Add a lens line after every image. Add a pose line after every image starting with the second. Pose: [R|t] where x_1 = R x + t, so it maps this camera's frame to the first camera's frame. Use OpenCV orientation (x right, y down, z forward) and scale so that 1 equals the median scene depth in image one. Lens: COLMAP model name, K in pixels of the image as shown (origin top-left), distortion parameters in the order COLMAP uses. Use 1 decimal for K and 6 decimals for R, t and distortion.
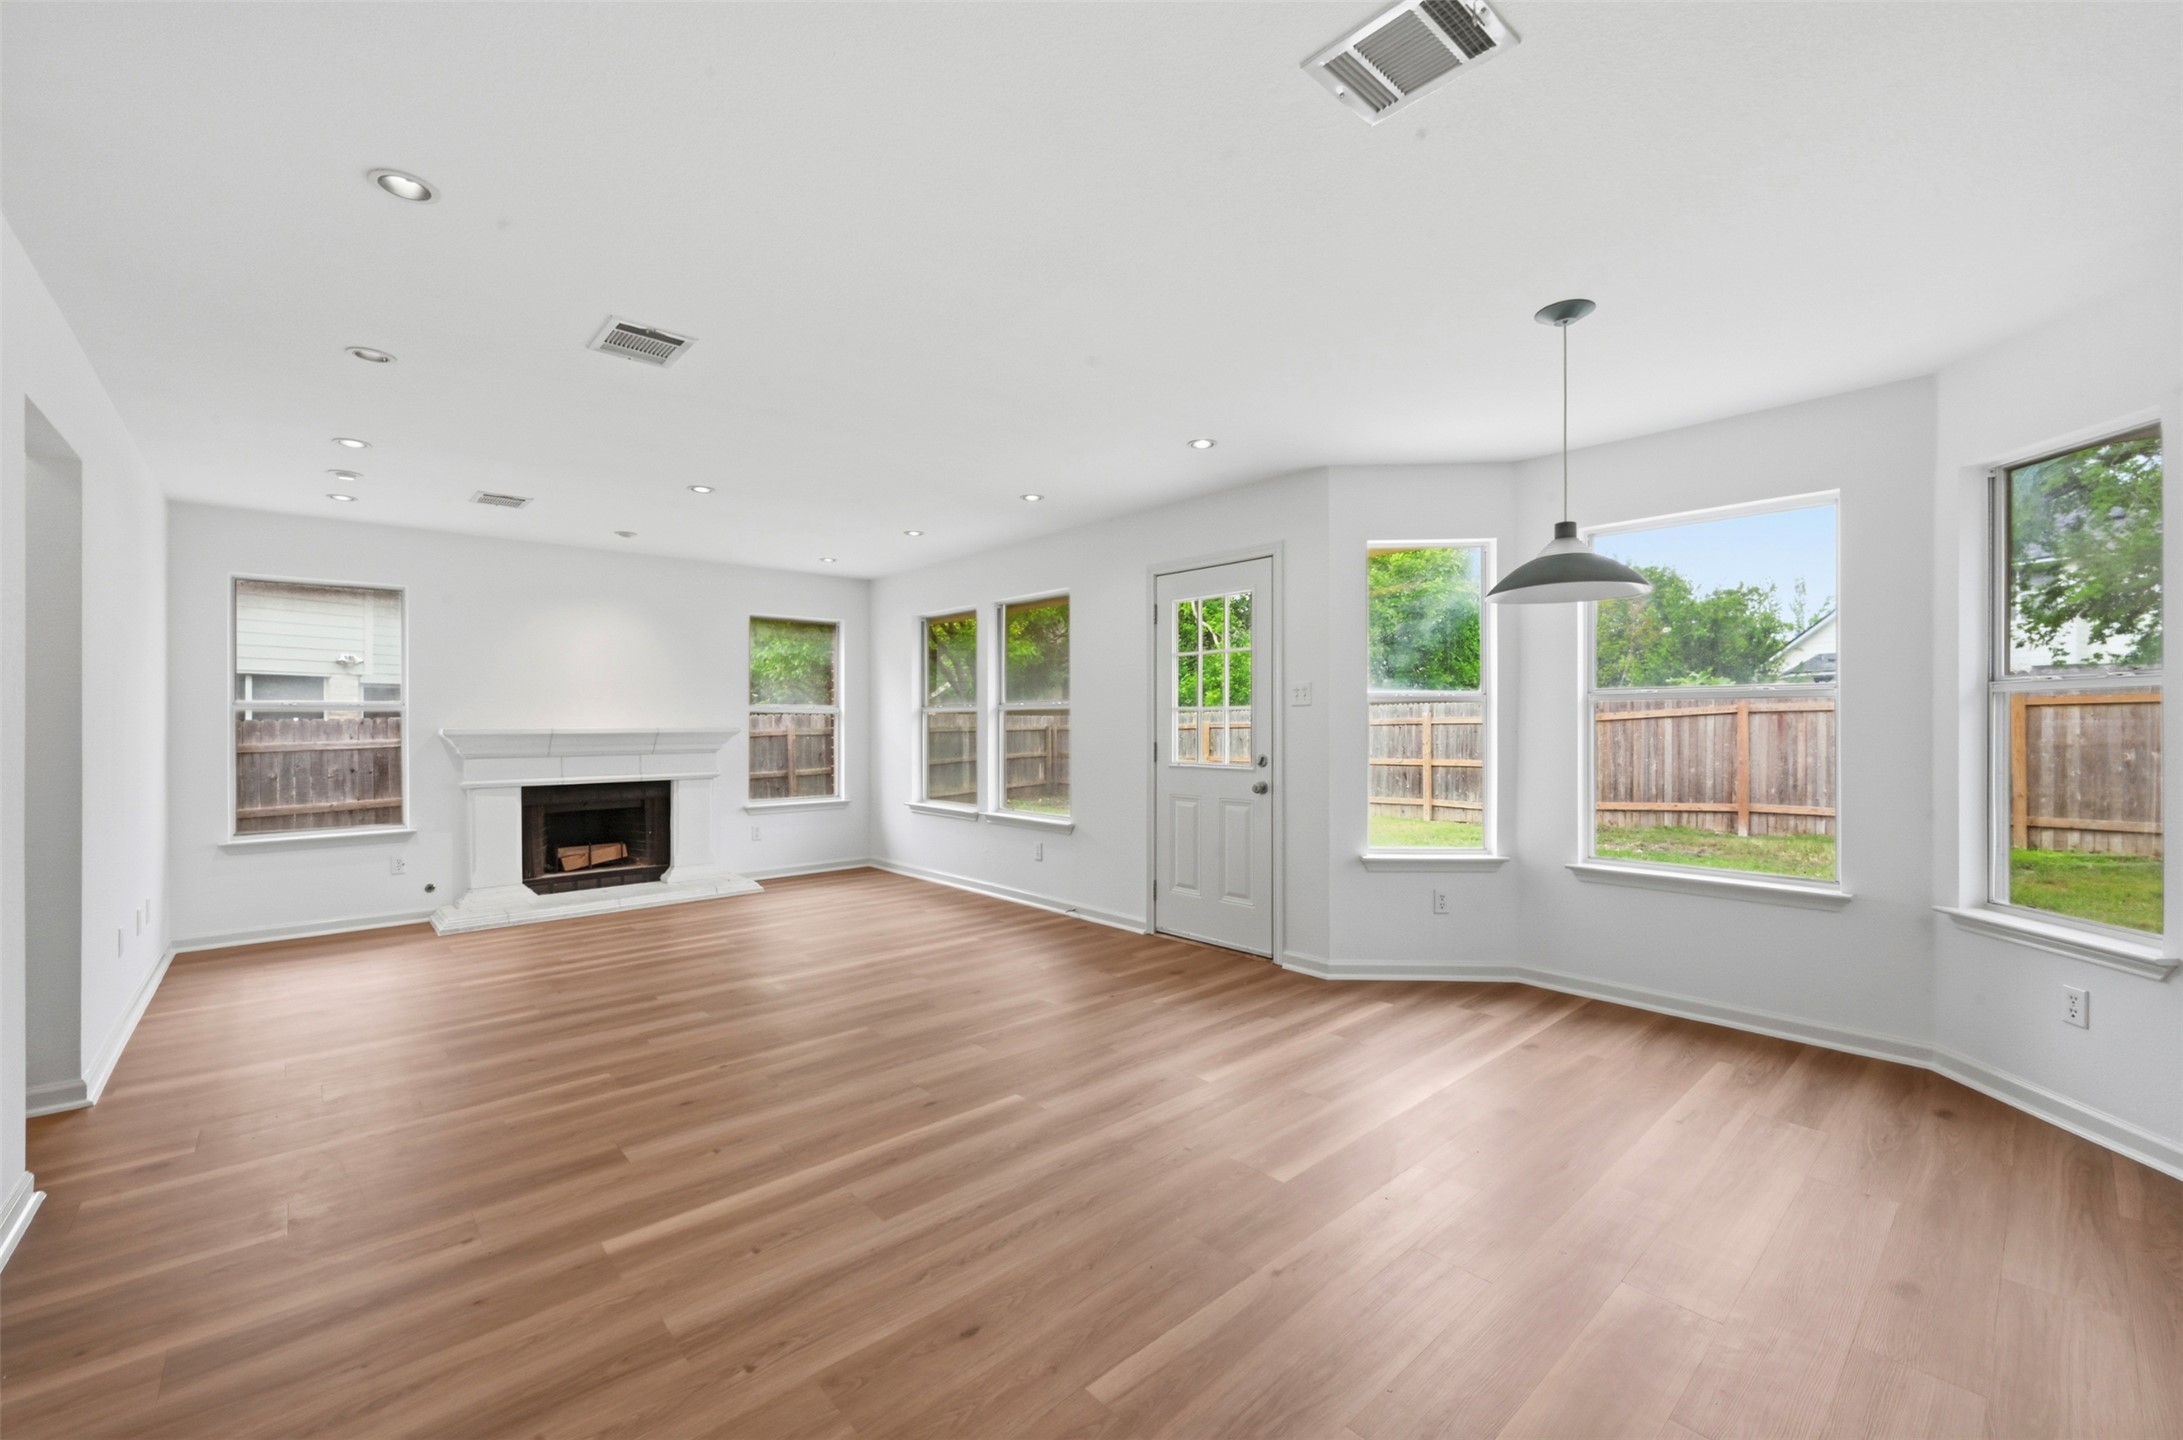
lens RADIAL K [[889.1, 0, 1091.5], [0, 889.1, 720.0], [0, 0, 1]] dist [-0.012366, 0.000110]
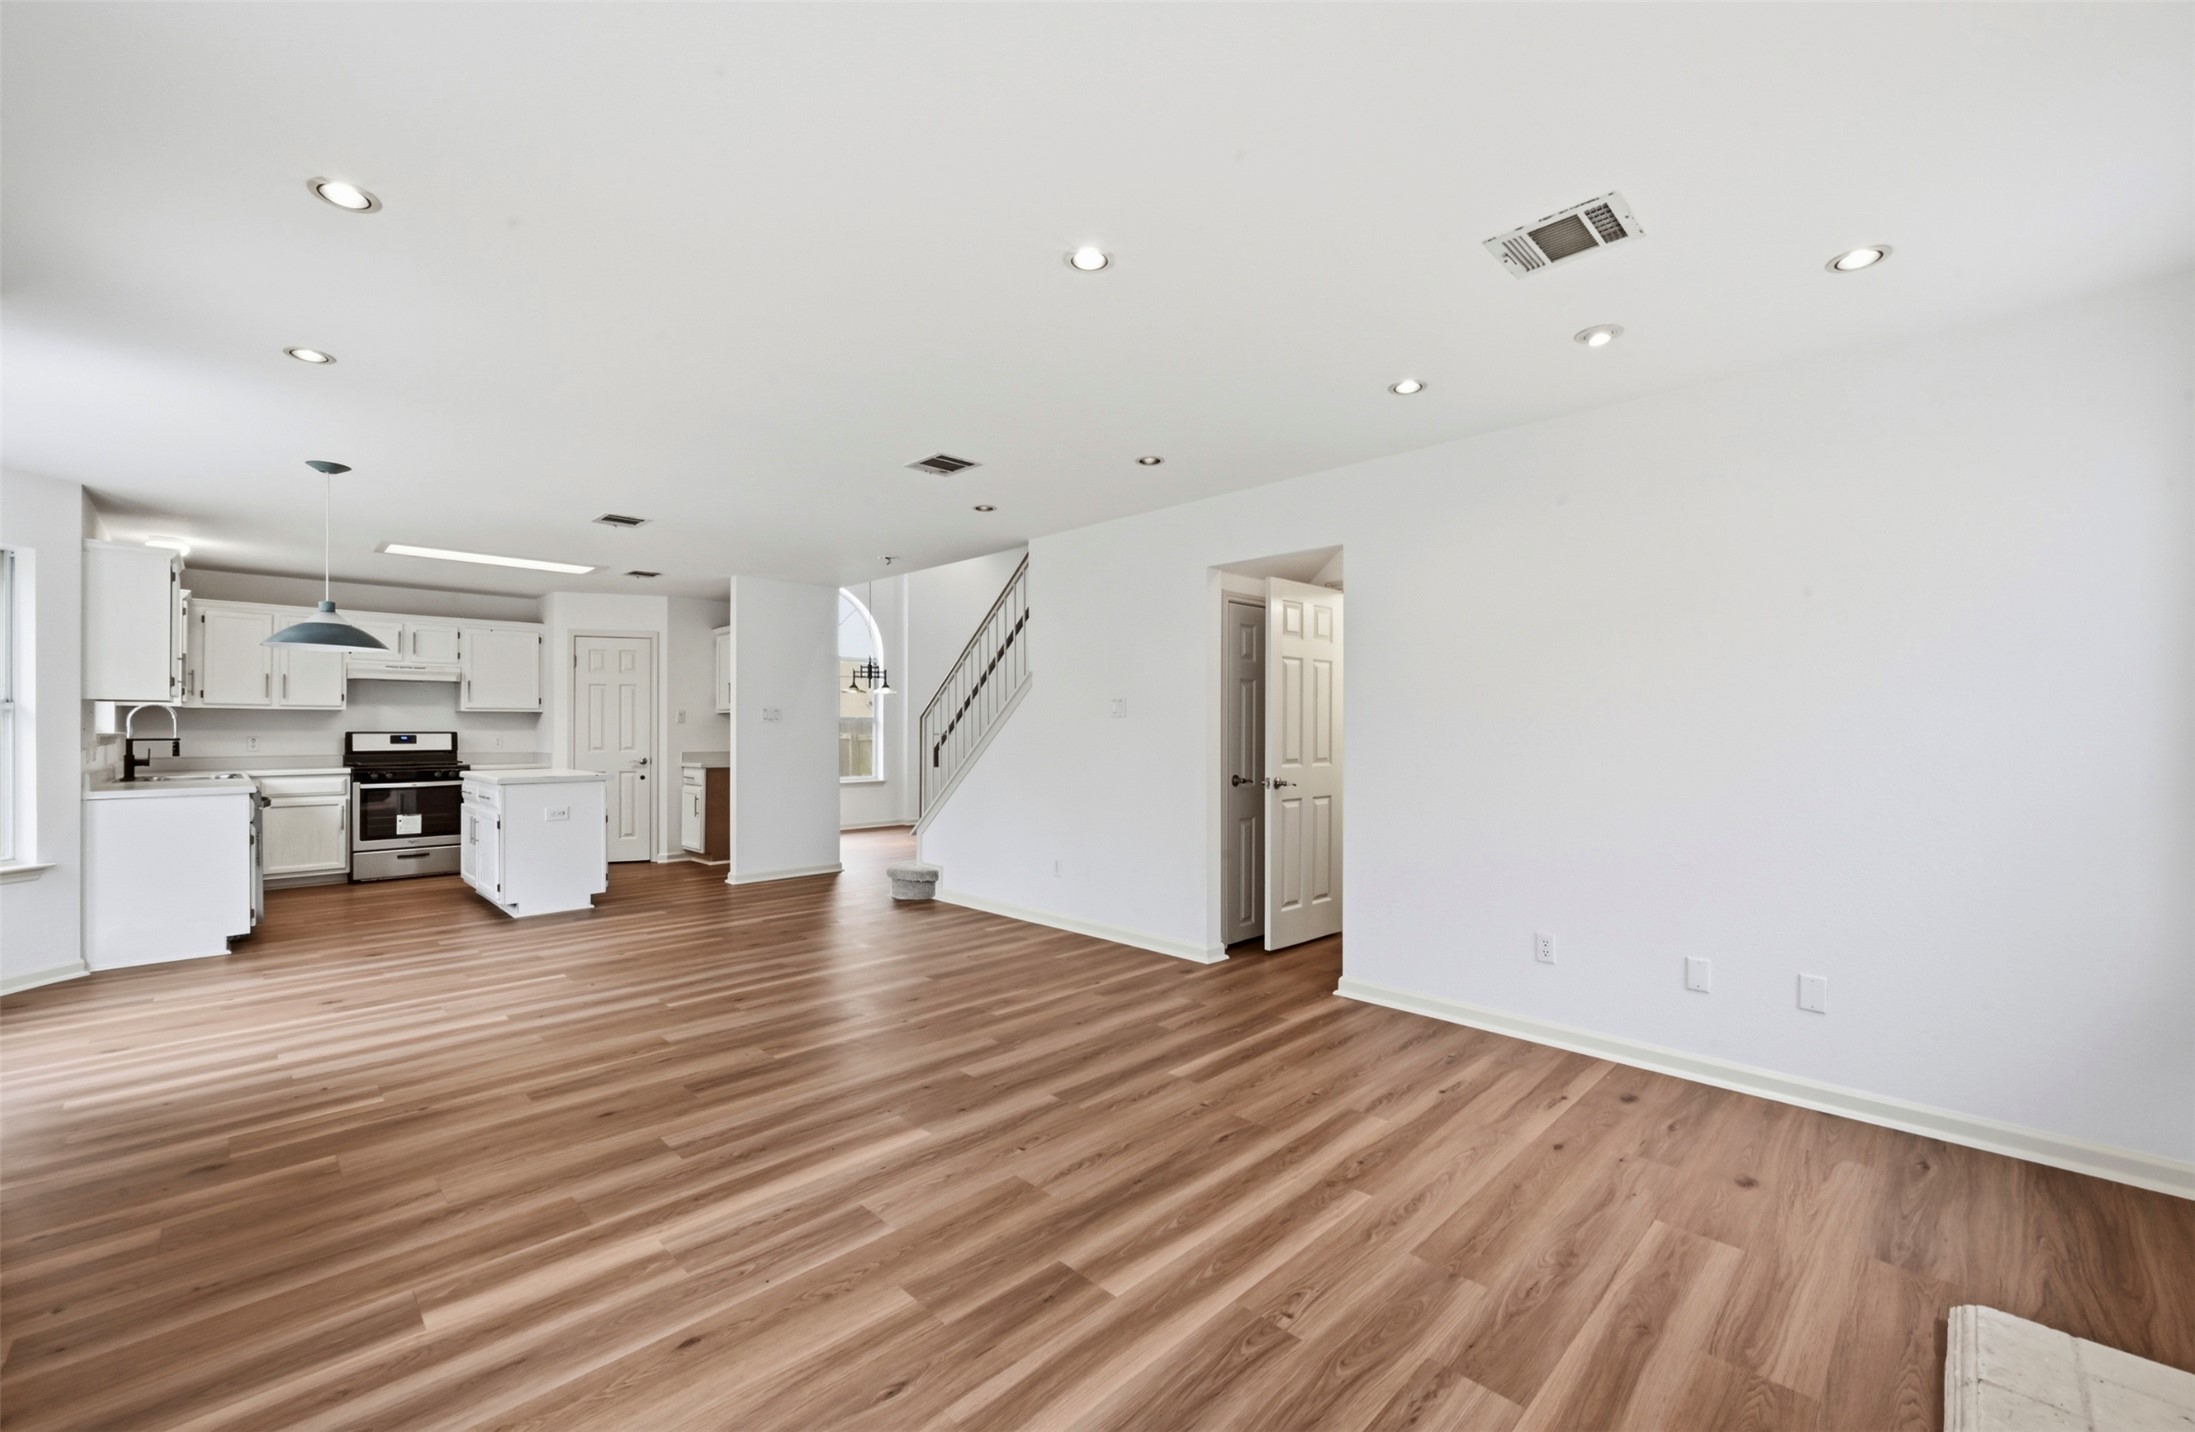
lens RADIAL K [[879.7, 0, 1097.5], [0, 879.7, 716.0], [0, 0, 1]] dist [0.003680, 0.000286]
pose [[-0.998412, -0.000096, -0.056331, -0.320425], [0.000675, 0.999907, -0.013654, -0.000841], [0.056327, -0.013670, -0.998319, 1.158264]]
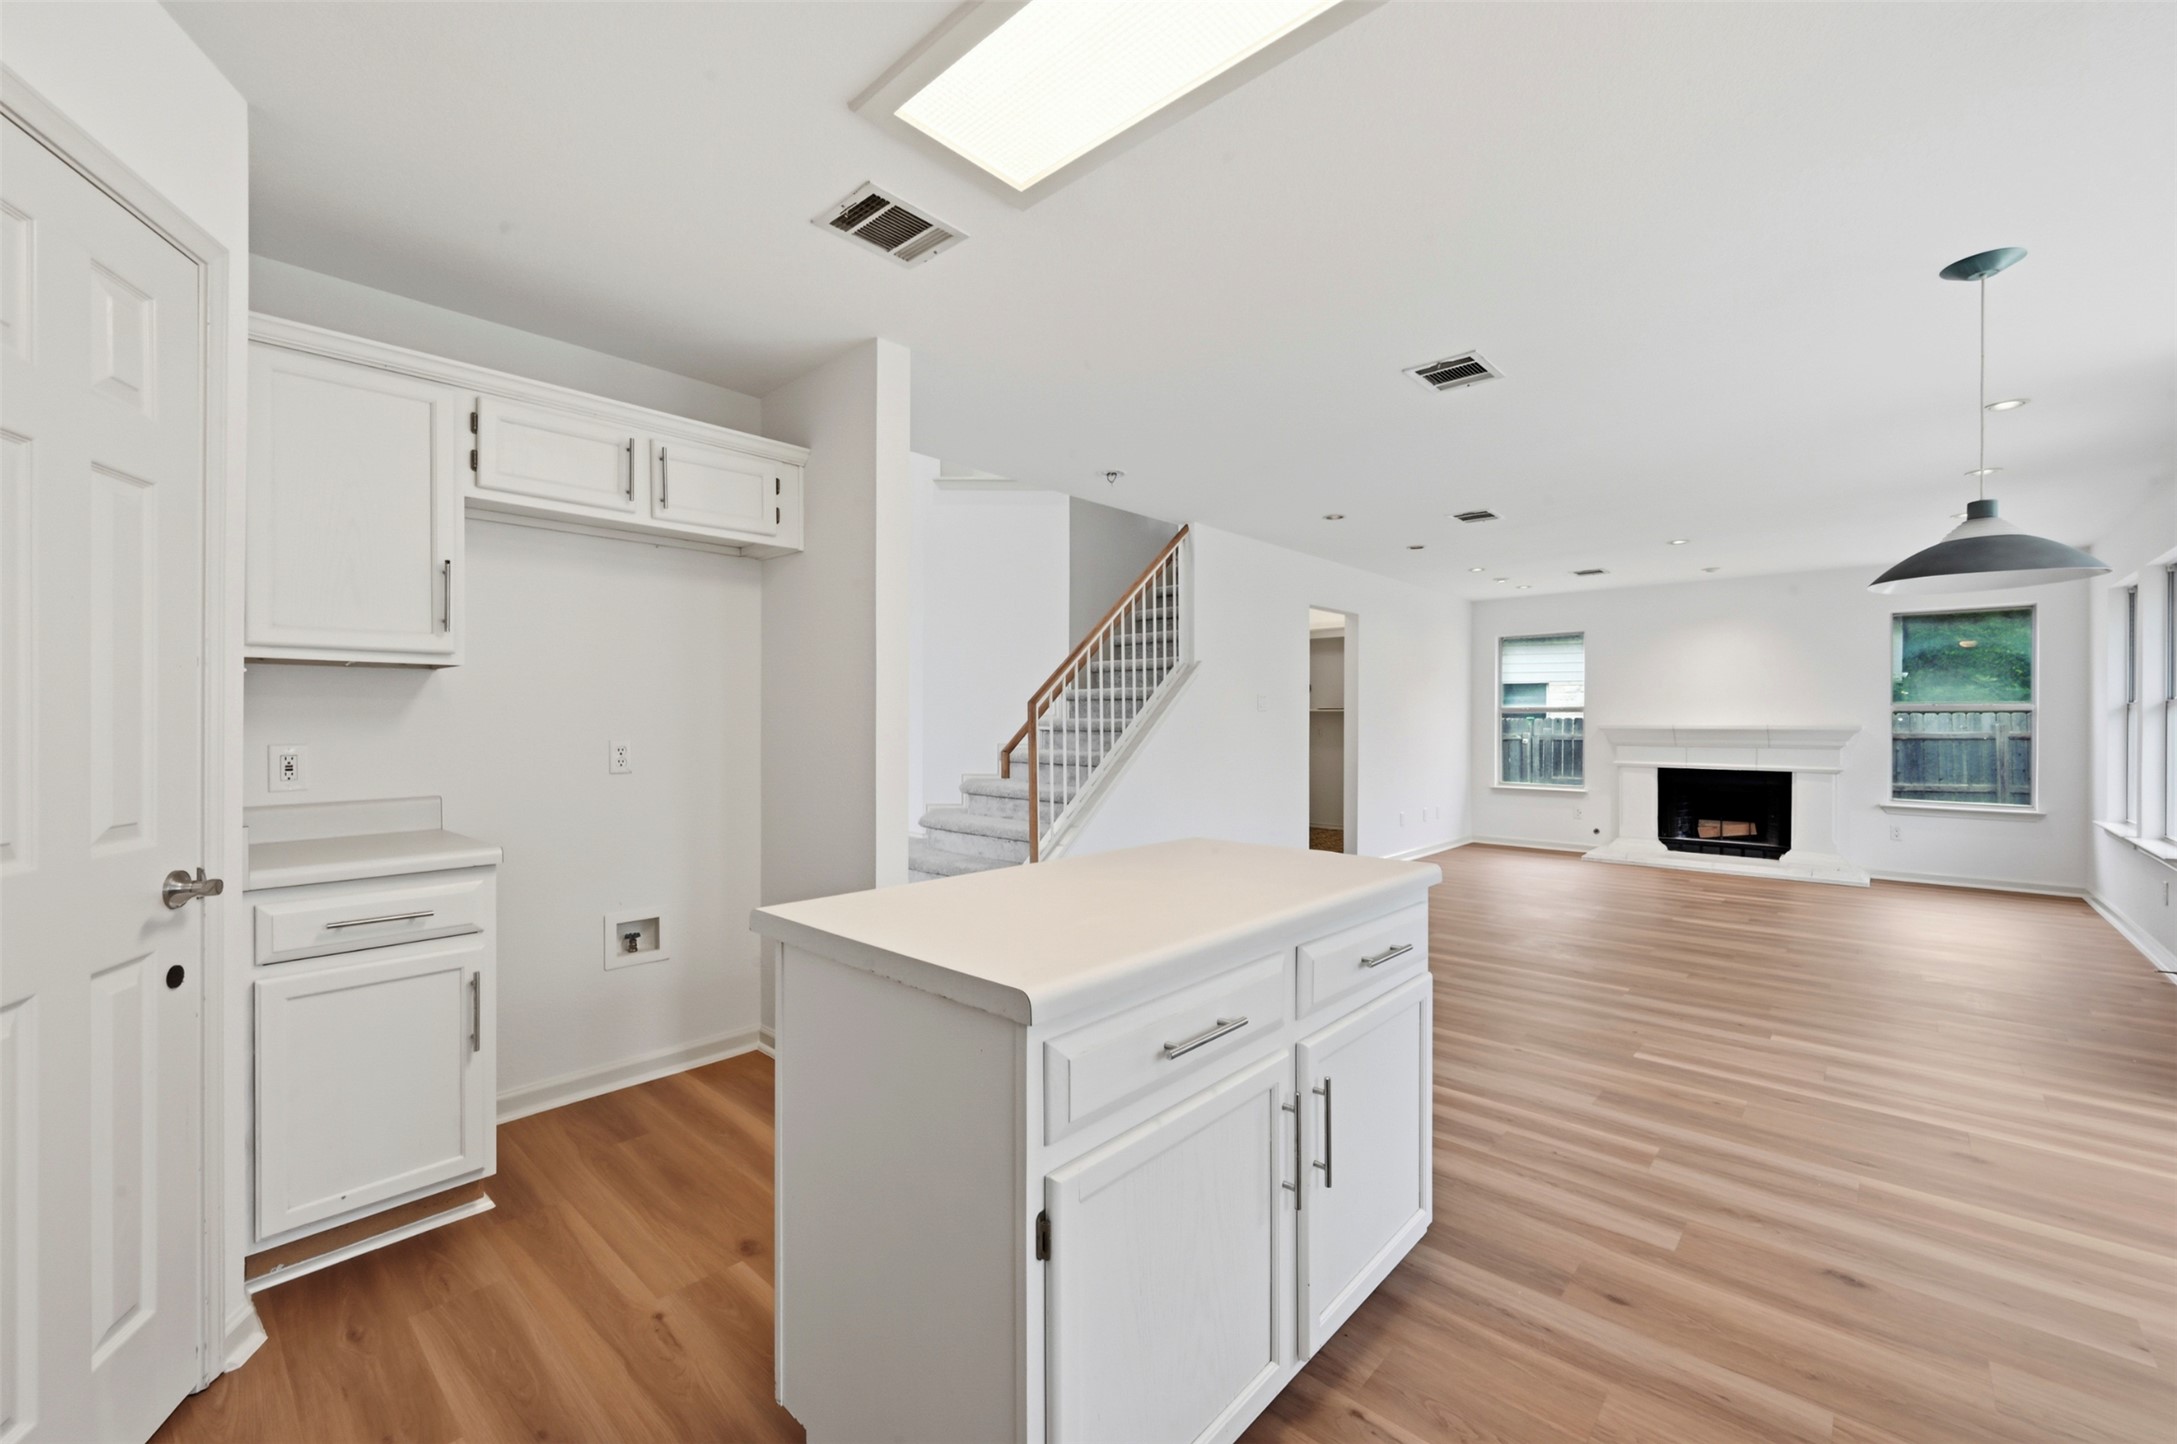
lens RADIAL K [[874.6, 0, 1088.5], [0, 874.6, 722.0], [0, 0, 1]] dist [0.002619, 0.000125]
pose [[0.093739, 0.007175, -0.995571, 0.587705], [-0.001409, 0.999974, 0.007074, -0.002657], [0.995596, 0.000740, 0.093746, 0.009889]]
